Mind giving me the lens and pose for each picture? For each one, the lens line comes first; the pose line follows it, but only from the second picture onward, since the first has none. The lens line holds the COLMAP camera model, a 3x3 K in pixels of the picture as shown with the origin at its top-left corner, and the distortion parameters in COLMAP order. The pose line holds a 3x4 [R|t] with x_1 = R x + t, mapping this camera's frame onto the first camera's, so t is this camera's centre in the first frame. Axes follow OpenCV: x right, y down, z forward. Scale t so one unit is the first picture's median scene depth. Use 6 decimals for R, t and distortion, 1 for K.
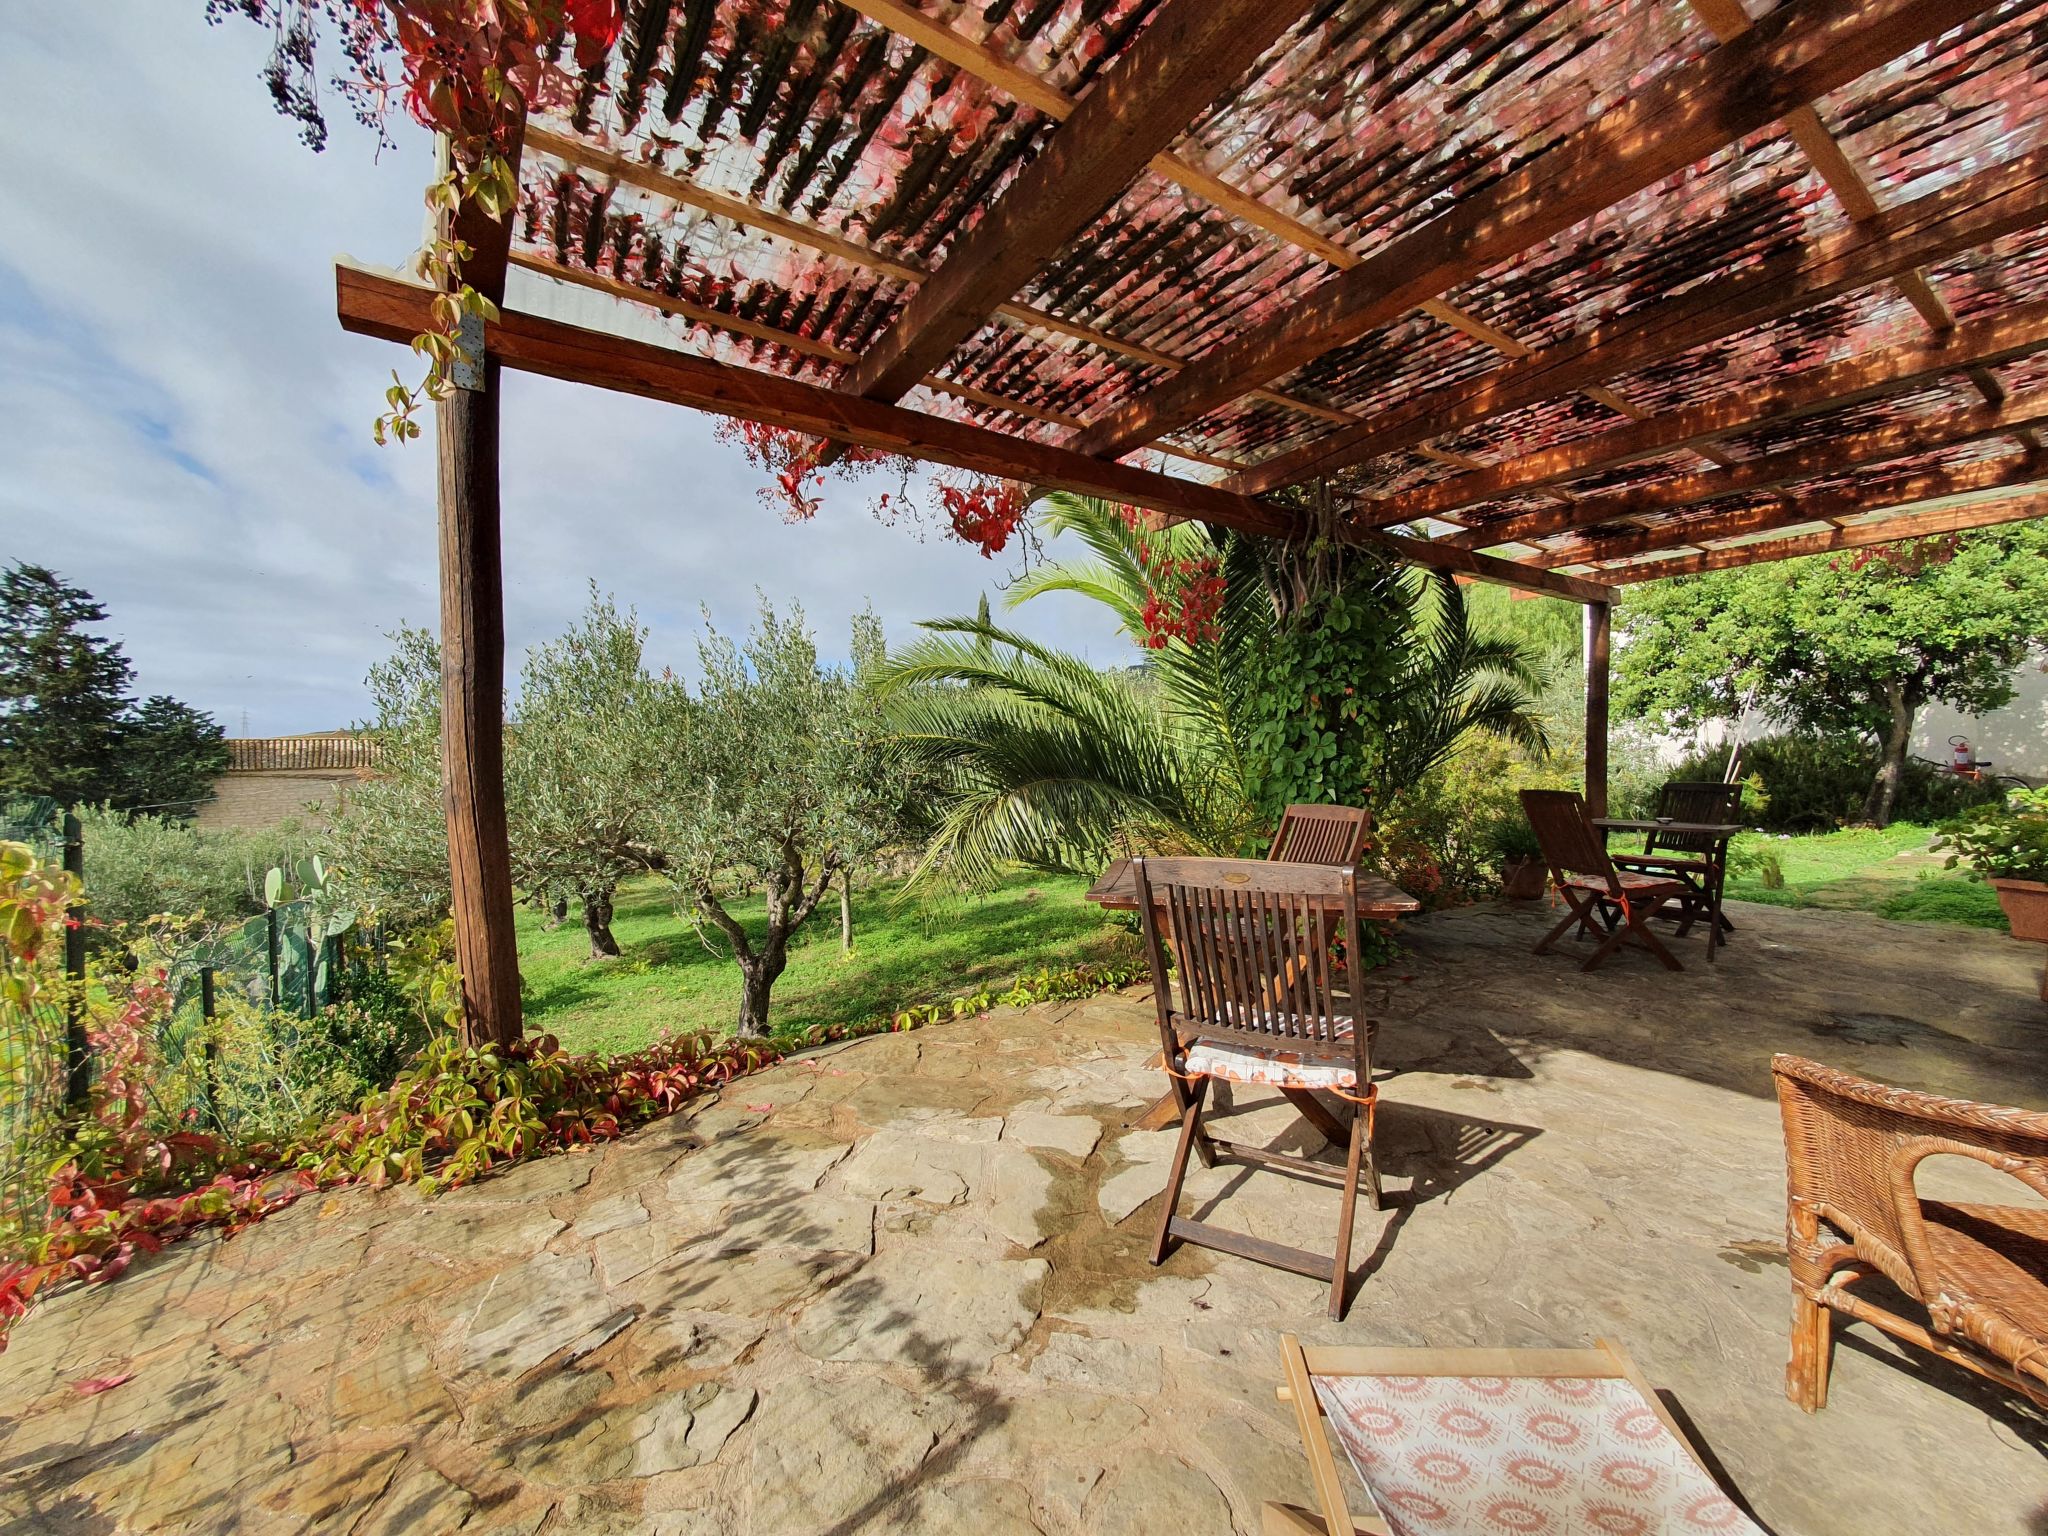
lens RADIAL K [[857.2, 0, 1028.0], [0, 857.2, 761.2], [0, 0, 1]] dist [0.010717, 0.000081]
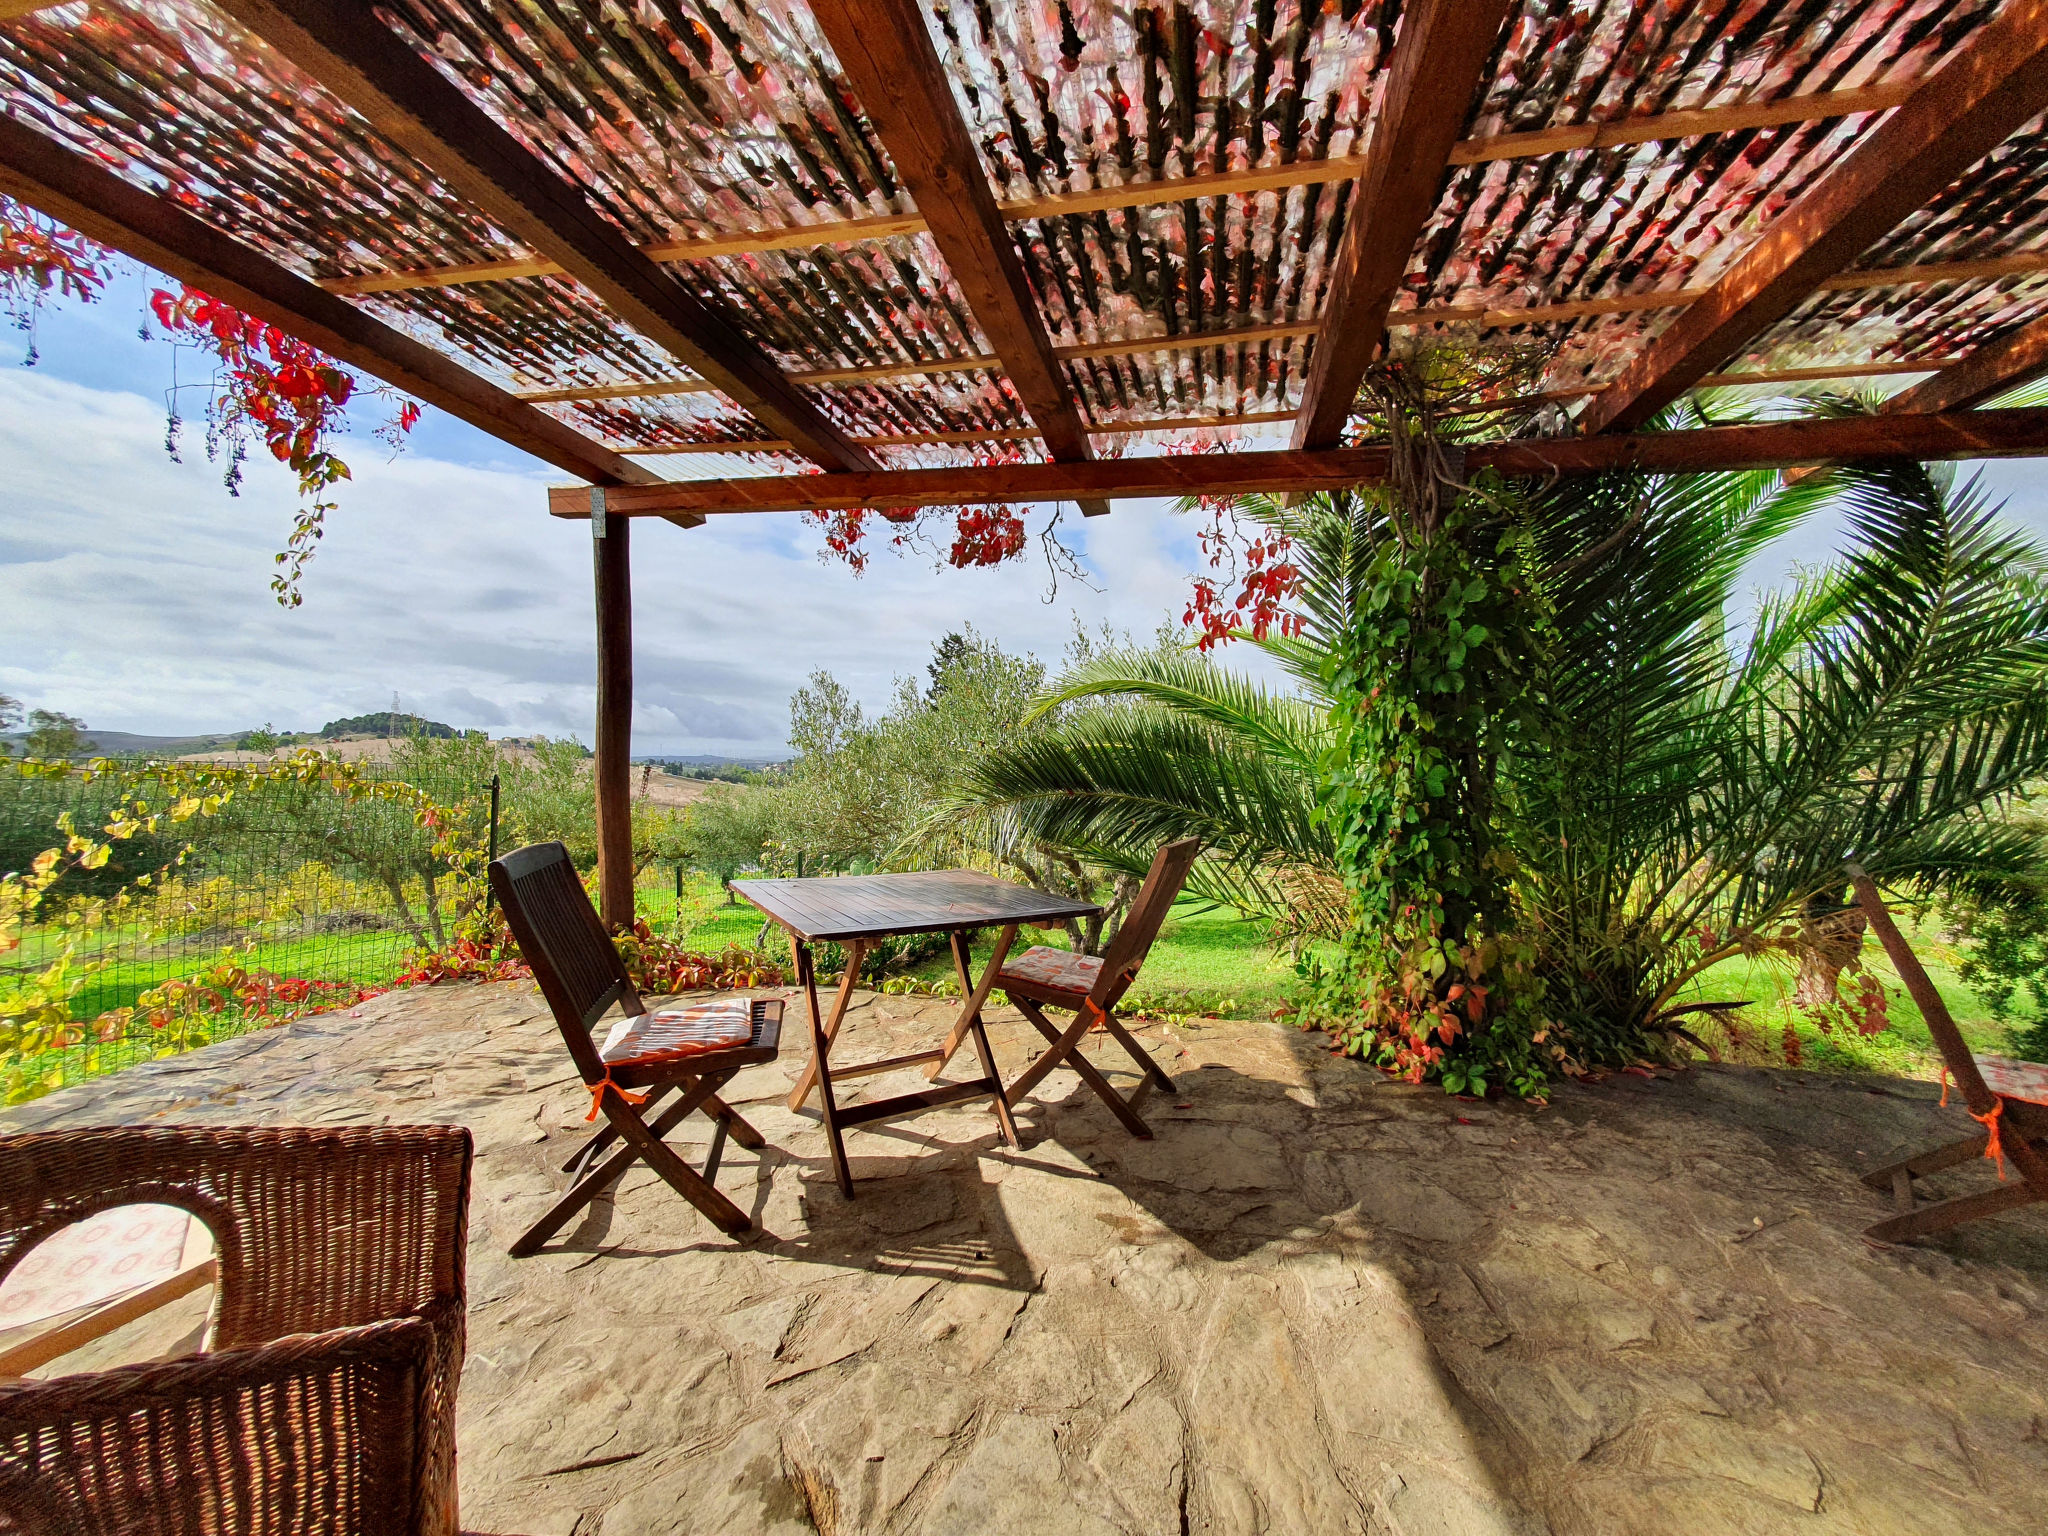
lens RADIAL K [[817.8, 0, 1035.0], [0, 817.8, 766.2], [0, 0, 1]] dist [0.007992, 0.000421]
pose [[0.674031, 0.036133, -0.737819, 0.953146], [-0.034277, 0.999257, 0.017623, -0.030944], [0.737908, 0.013411, 0.674769, 0.447751]]
